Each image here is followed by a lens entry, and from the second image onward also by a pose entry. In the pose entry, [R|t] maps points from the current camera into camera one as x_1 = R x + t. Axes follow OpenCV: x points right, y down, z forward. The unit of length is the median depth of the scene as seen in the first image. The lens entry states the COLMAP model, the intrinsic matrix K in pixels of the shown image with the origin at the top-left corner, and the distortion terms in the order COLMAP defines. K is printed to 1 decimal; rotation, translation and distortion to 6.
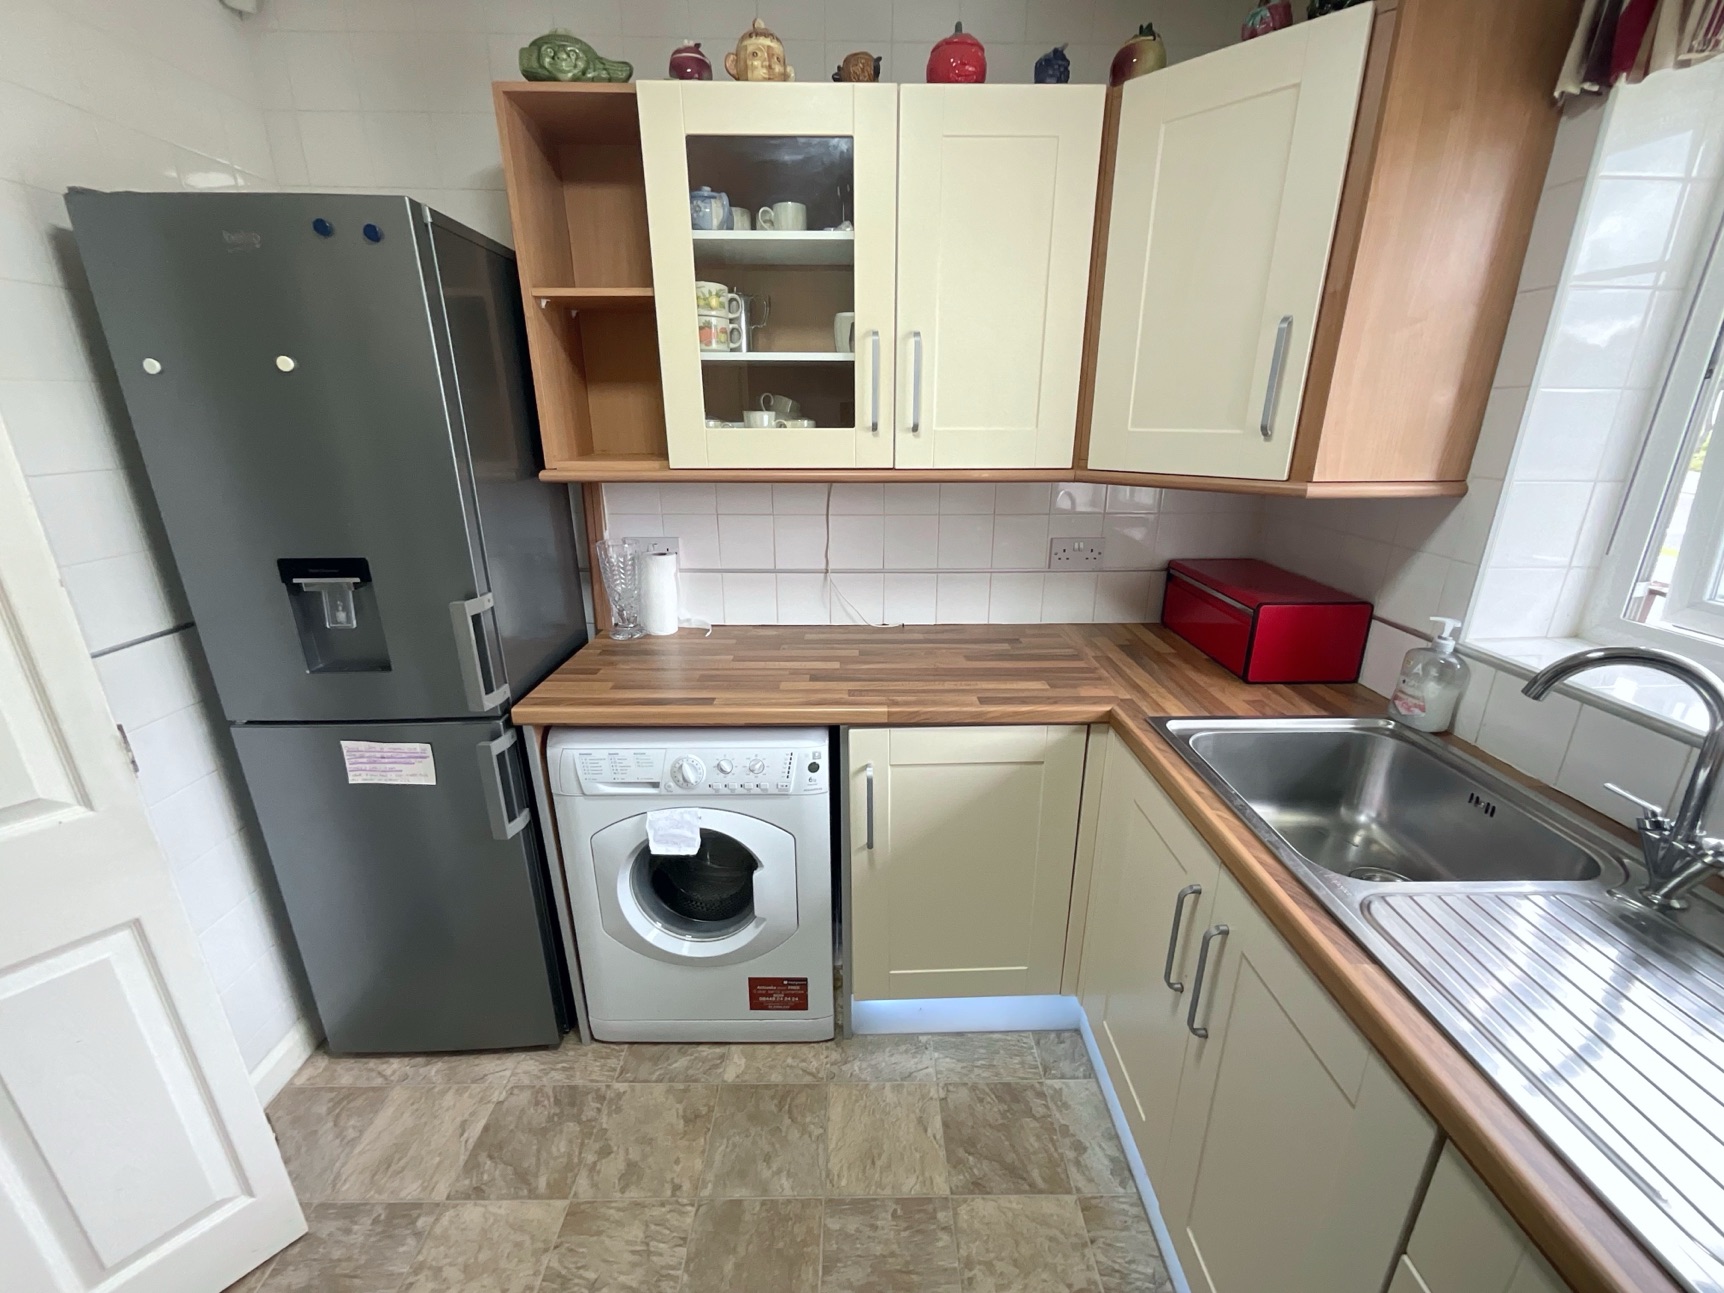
lens RADIAL K [[701.4, 0, 873.9], [0, 701.4, 640.8], [0, 0, 1]] dist [-0.003379, 0.001556]
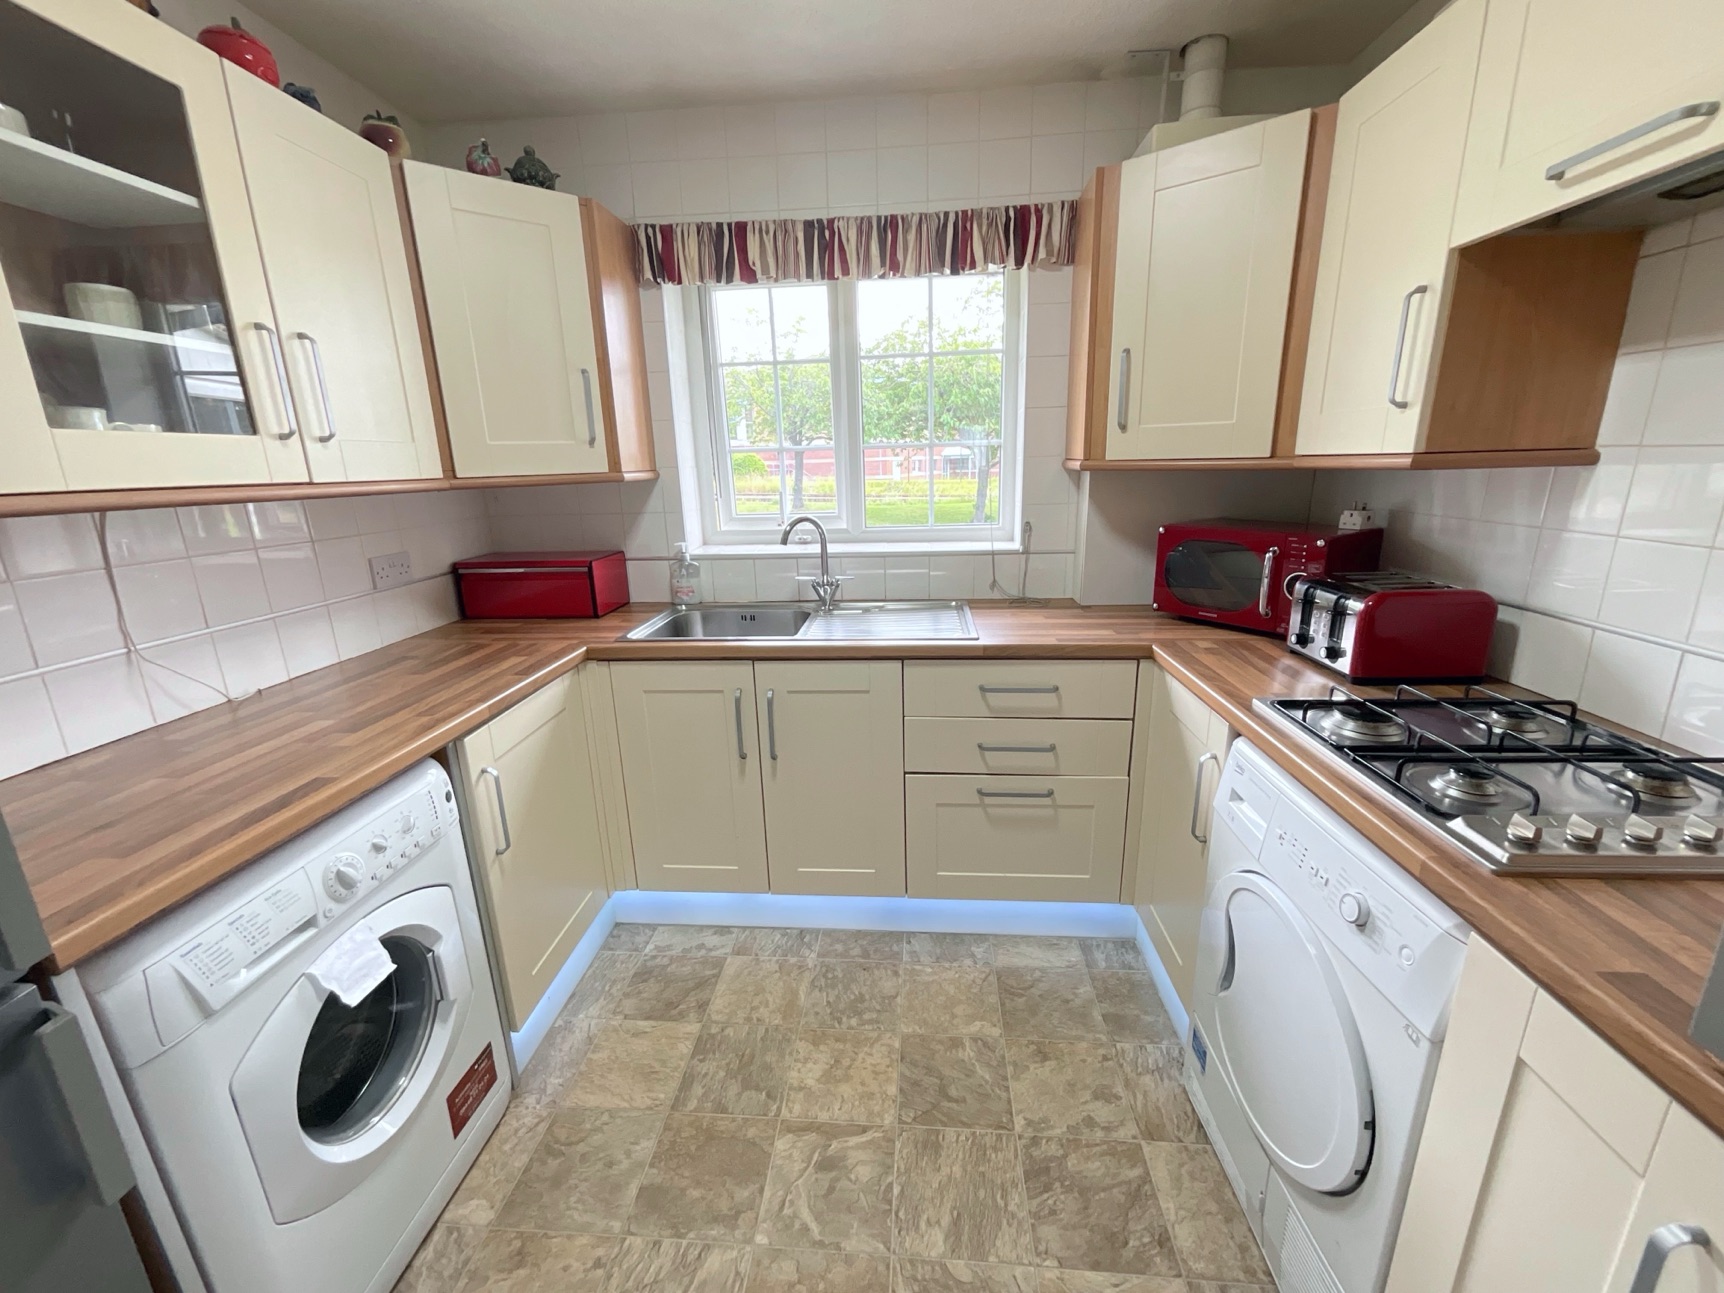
lens RADIAL K [[701.4, 0, 857.5], [0, 701.4, 641.8], [0, 0, 1]] dist [-0.003379, 0.001556]
pose [[0.095562, -0.248660, 0.963865, -0.861835], [0.336515, 0.919357, 0.203814, -0.010289], [-0.936817, 0.304878, 0.171534, 0.284444]]
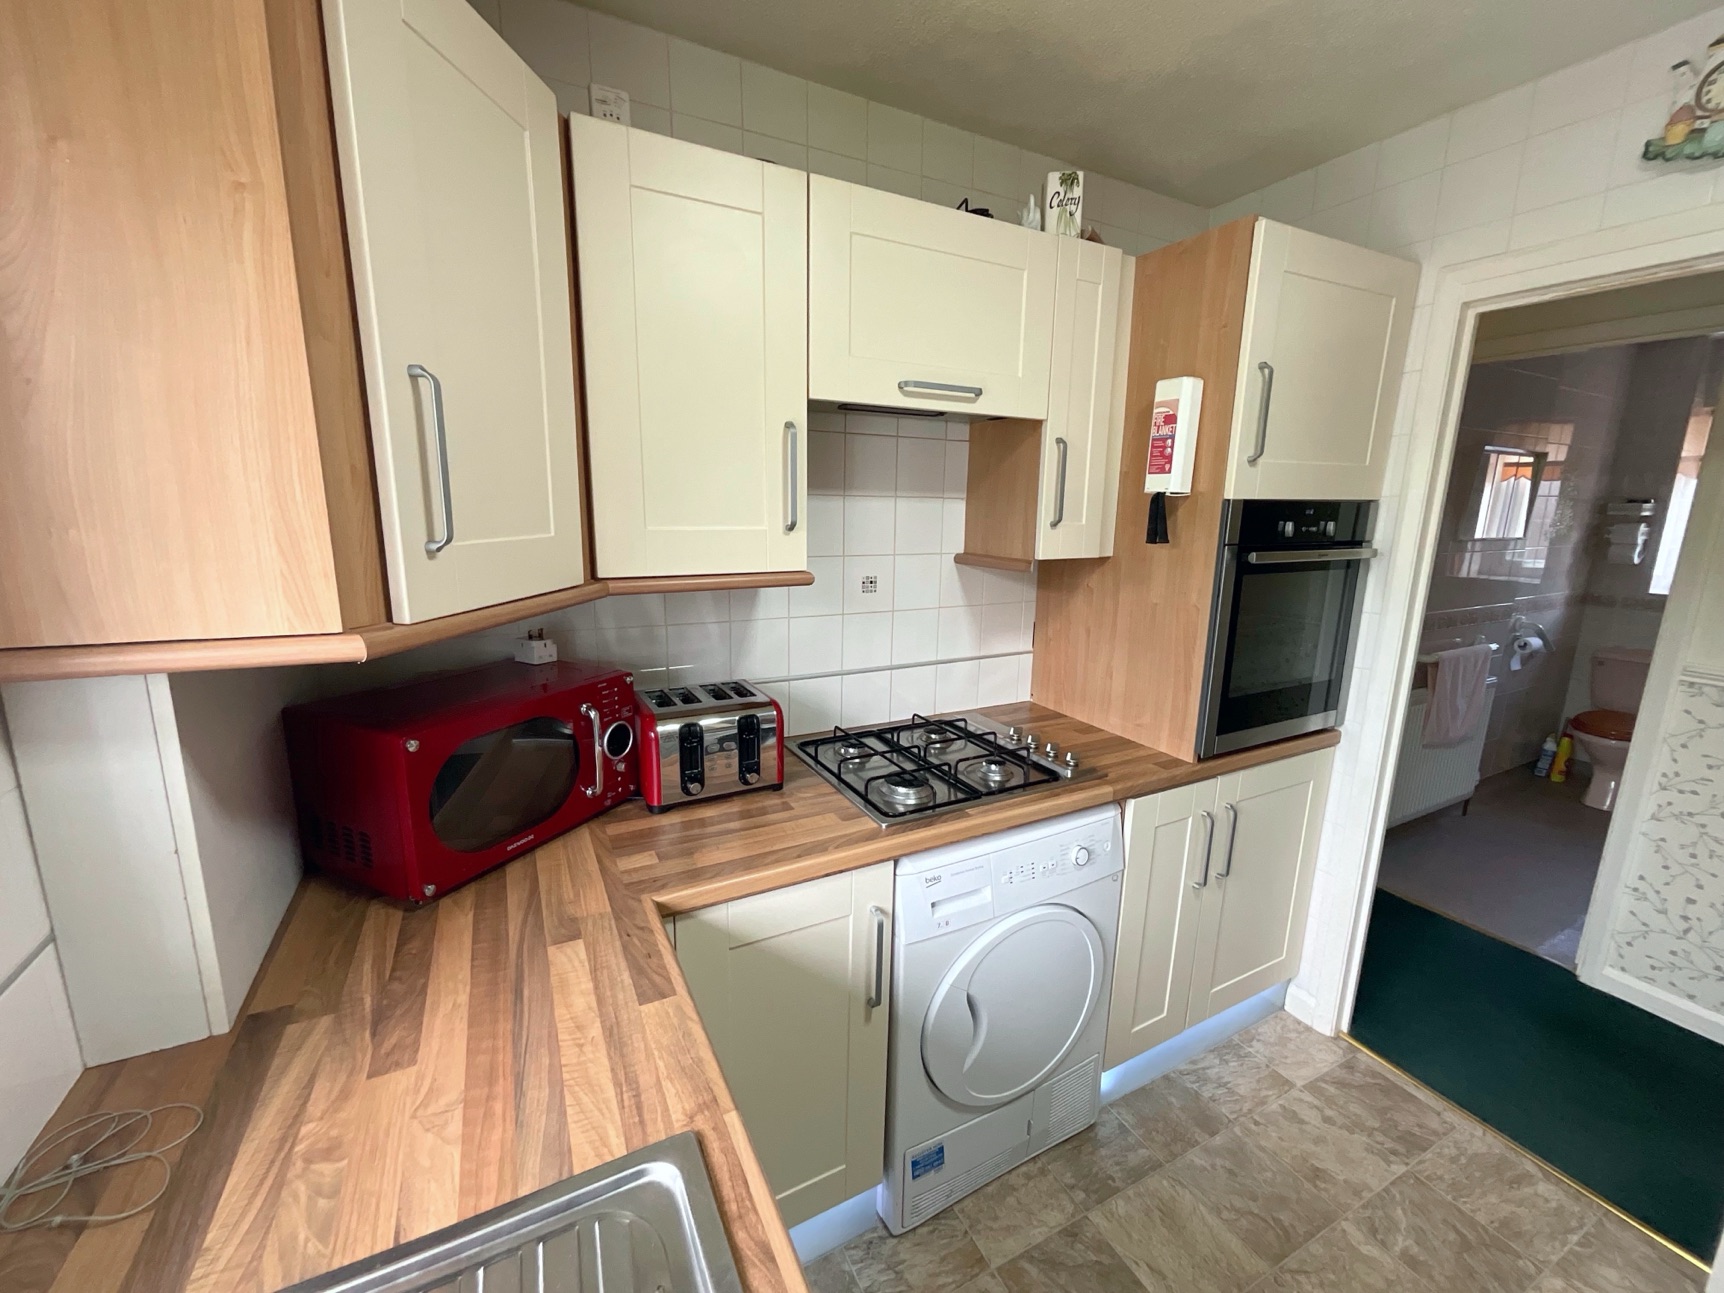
lens RADIAL K [[701.4, 0, 872.6], [0, 701.4, 644.9], [0, 0, 1]] dist [-0.003379, 0.001556]
pose [[-0.892044, 0.079330, -0.444932, 0.363201], [-0.154341, 0.871817, 0.464880, -0.195575], [0.424778, 0.483365, -0.765456, 0.557312]]
